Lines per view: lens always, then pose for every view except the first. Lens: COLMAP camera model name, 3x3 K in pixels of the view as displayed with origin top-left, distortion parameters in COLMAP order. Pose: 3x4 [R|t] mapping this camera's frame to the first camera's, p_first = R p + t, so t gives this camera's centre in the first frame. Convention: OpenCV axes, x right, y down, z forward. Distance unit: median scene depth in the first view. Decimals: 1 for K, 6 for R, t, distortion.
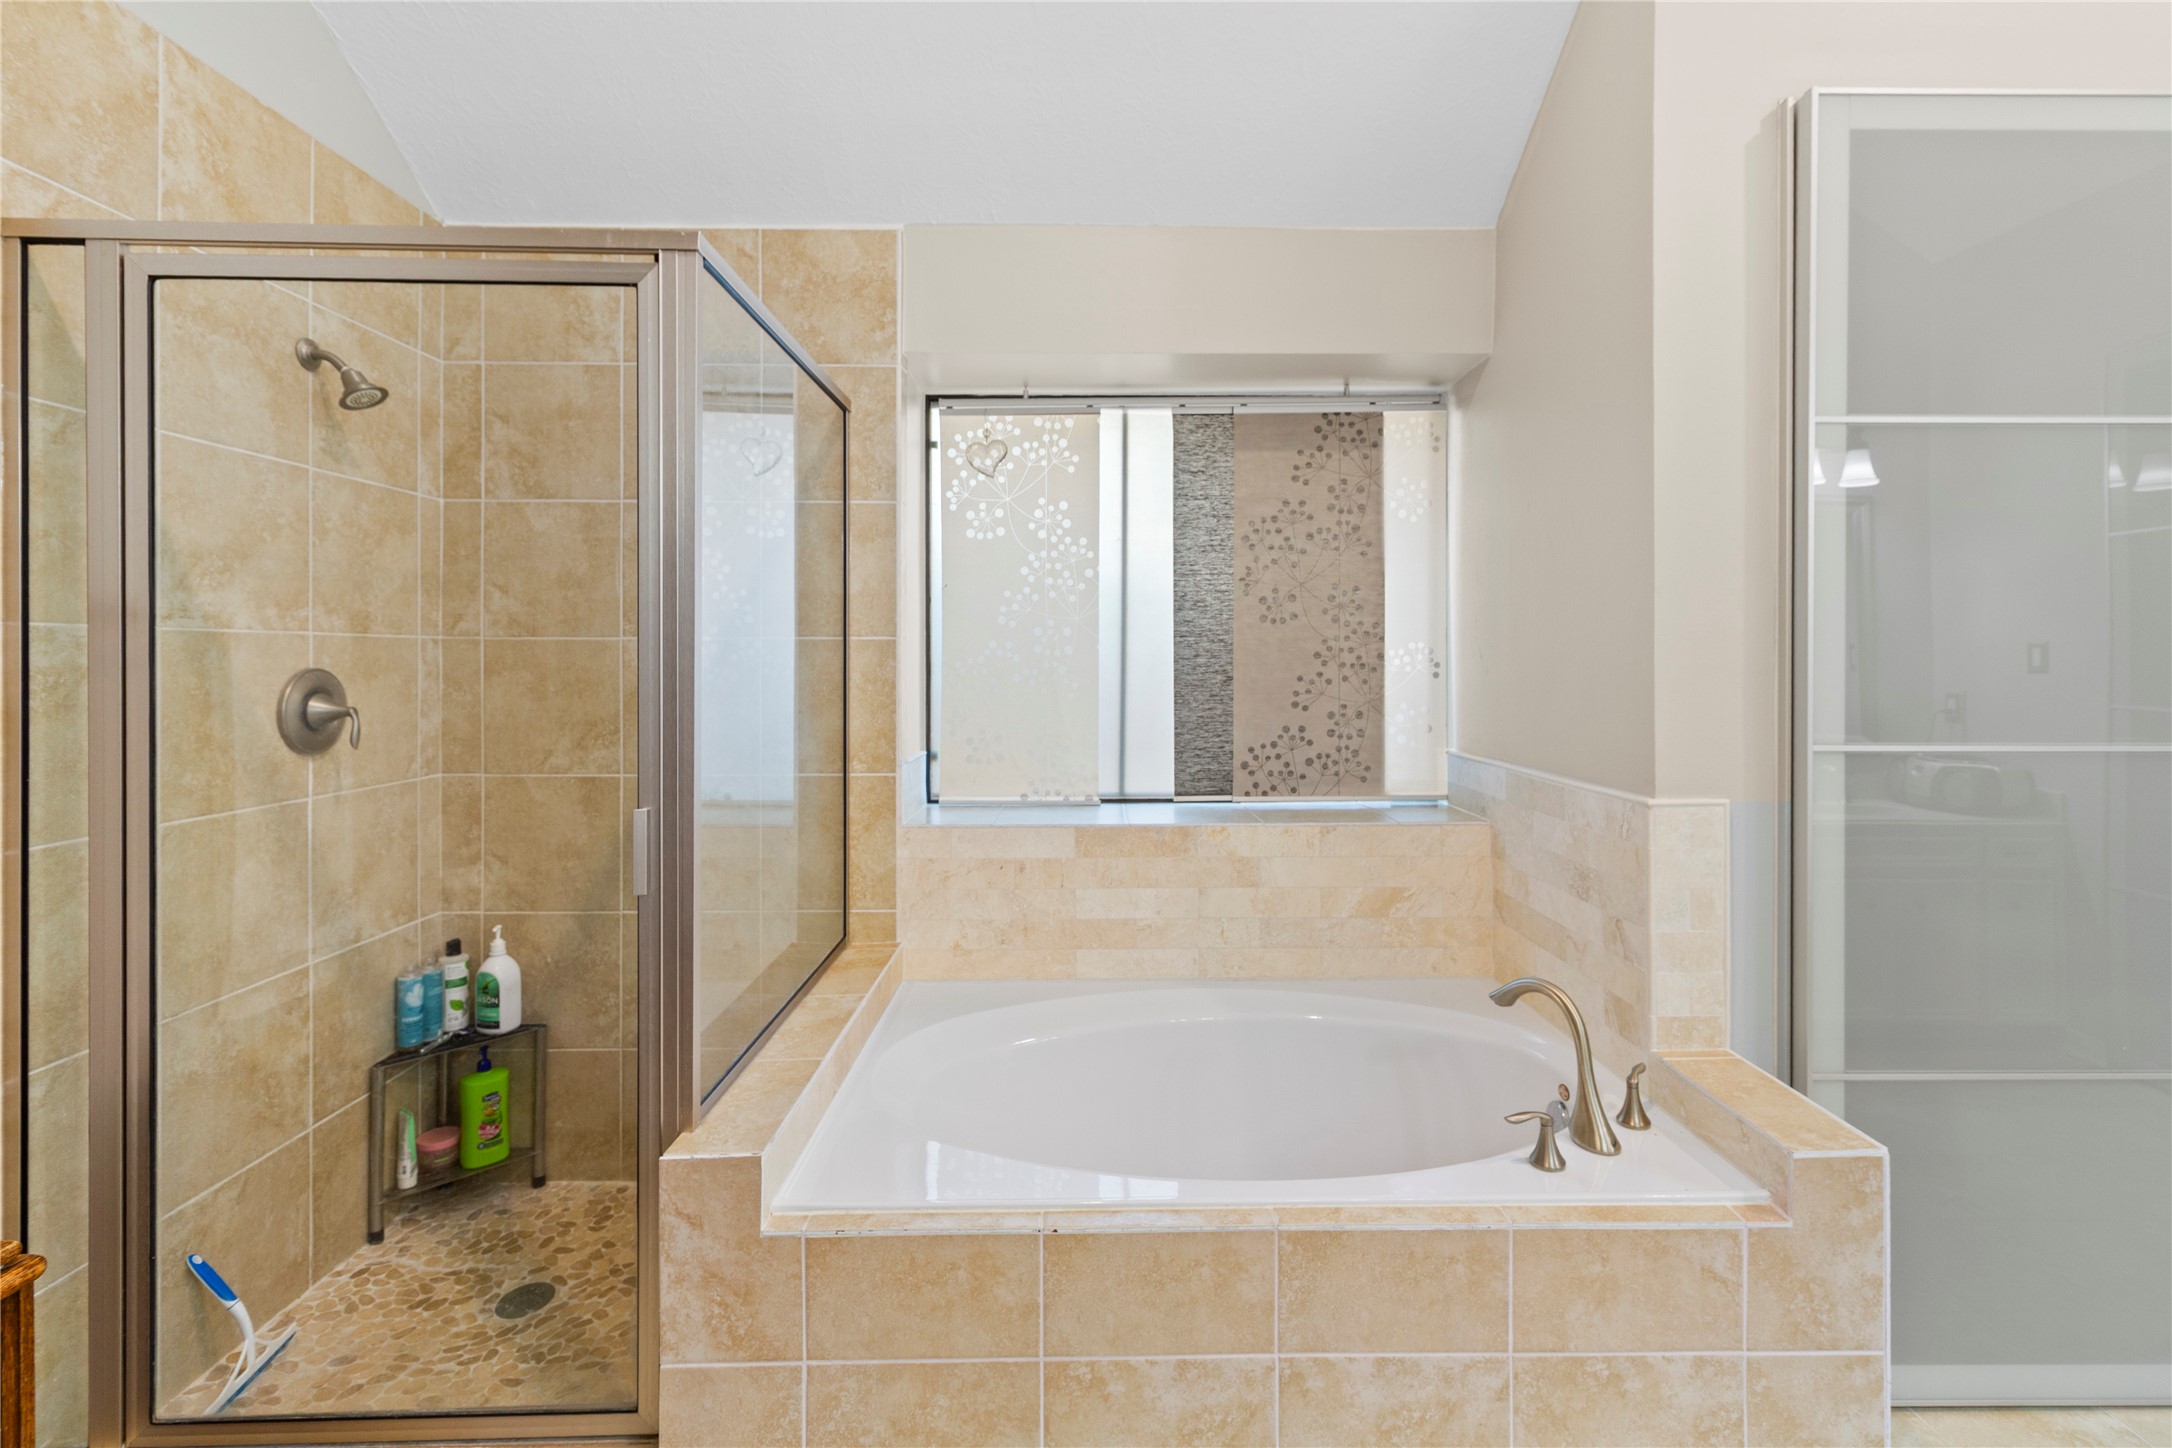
lens RADIAL K [[1009.8, 0, 1100.1], [0, 1009.8, 688.4], [0, 0, 1]] dist [0.003426, -0.000137]
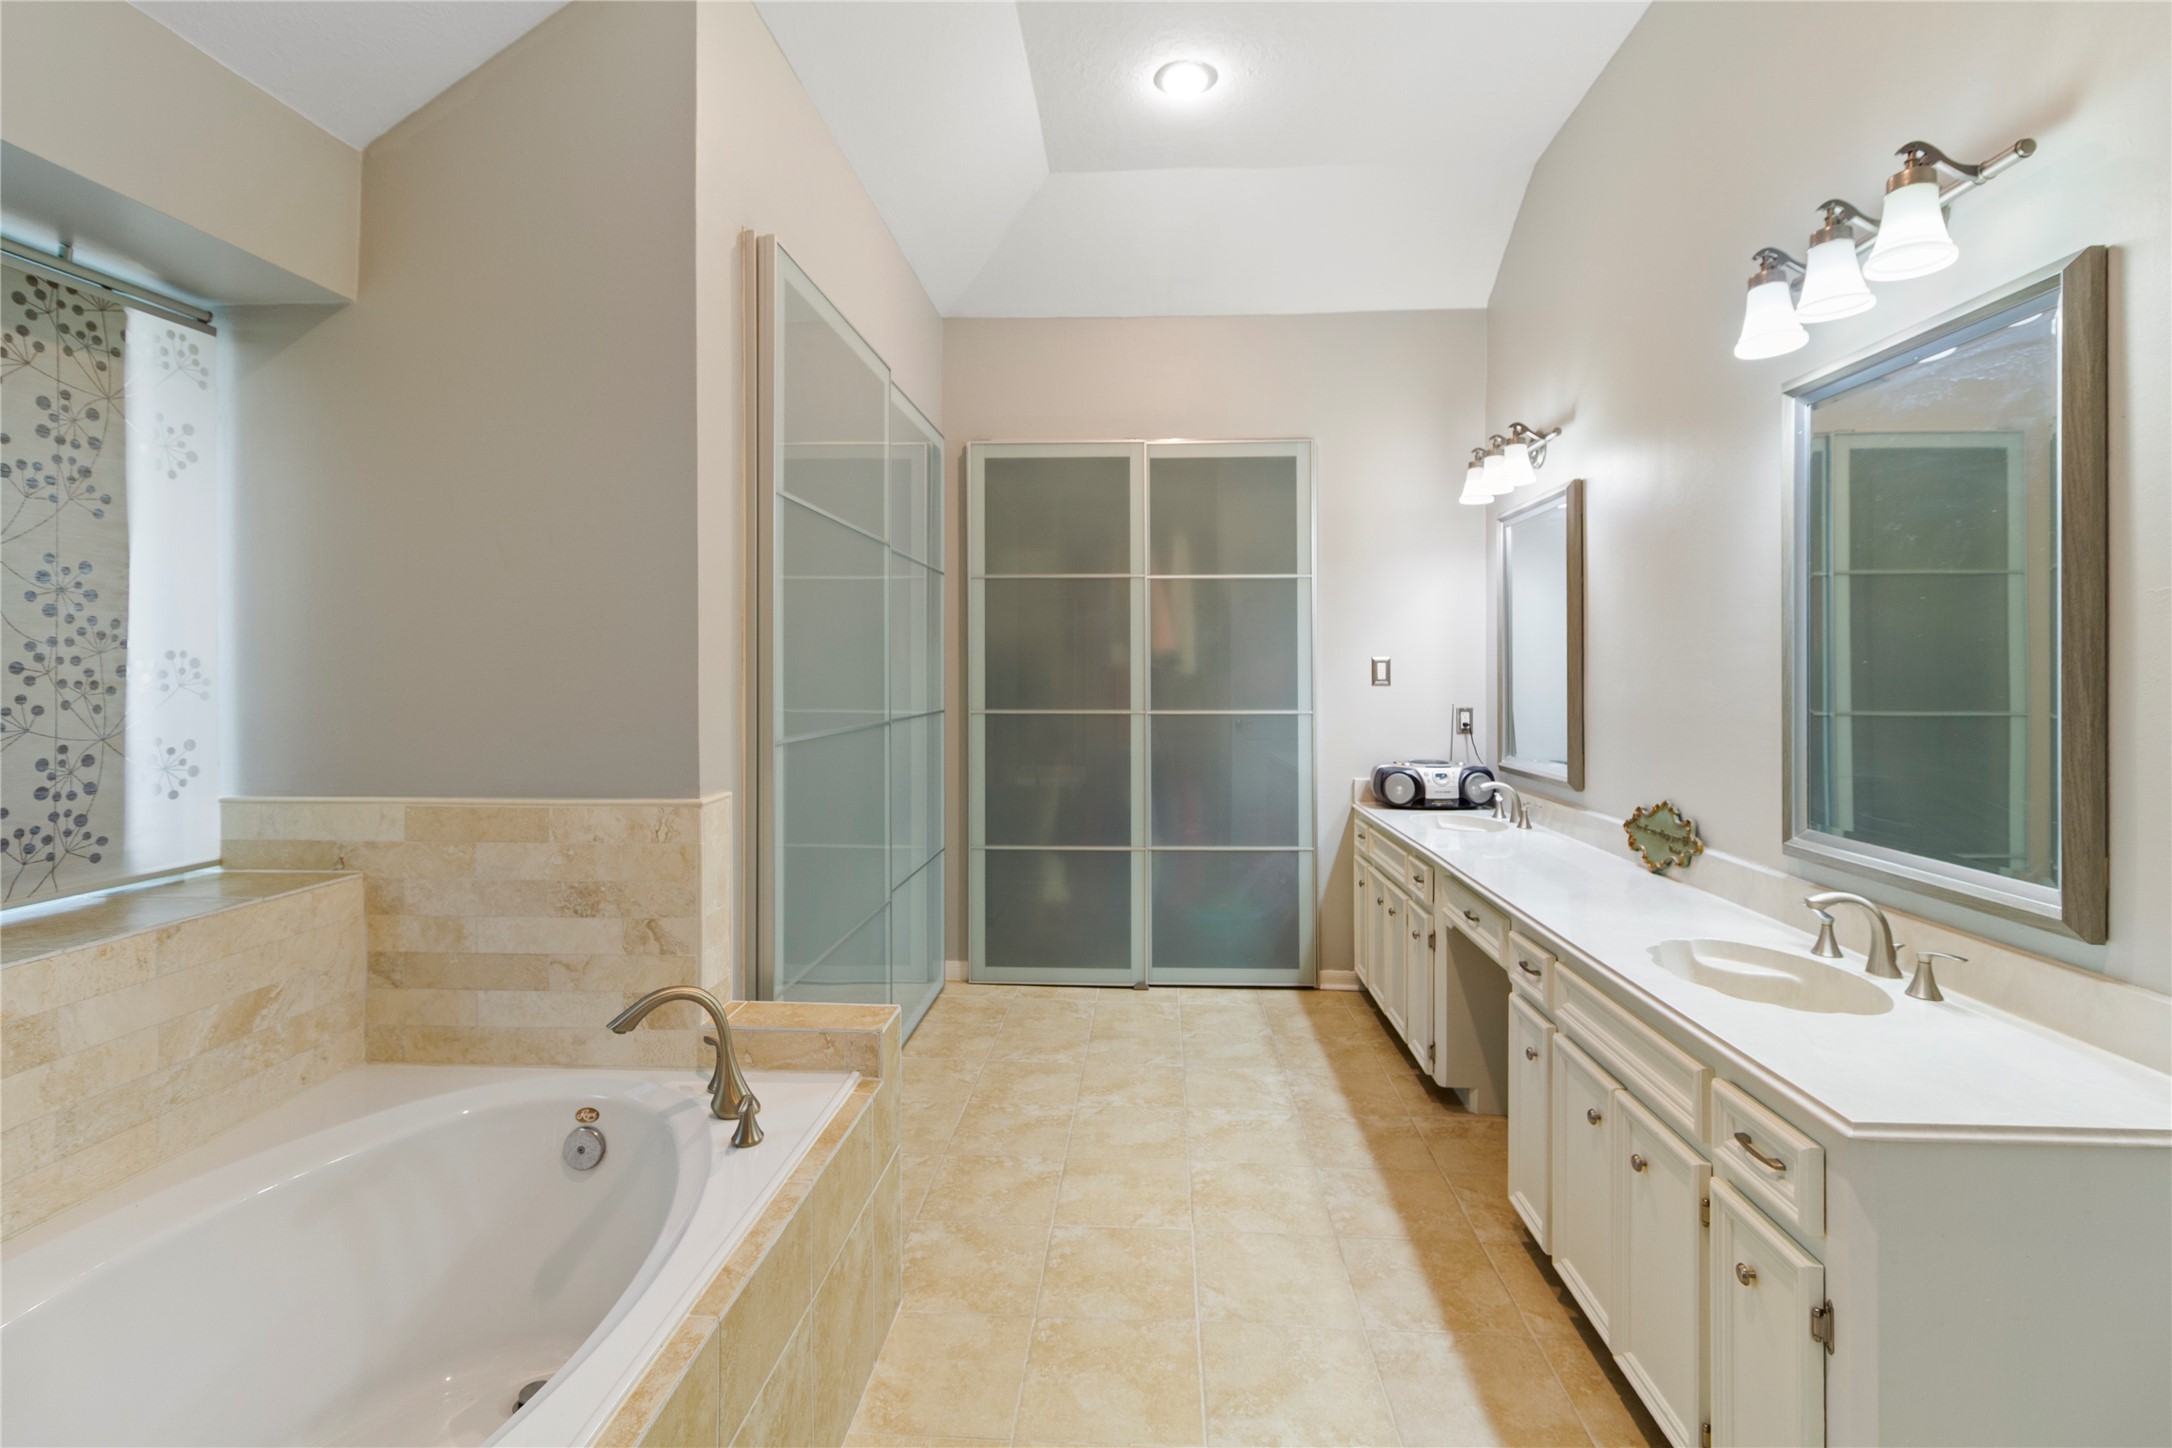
lens RADIAL K [[1023.0, 0, 1082.8], [0, 1023.0, 696.2], [0, 0, 1]] dist [0.003938, 0.000518]
pose [[0.078292, -0.021494, 0.996699, -0.357070], [0.029031, 0.999393, 0.019272, -0.009221], [-0.996508, 0.027427, 0.078868, 0.315969]]
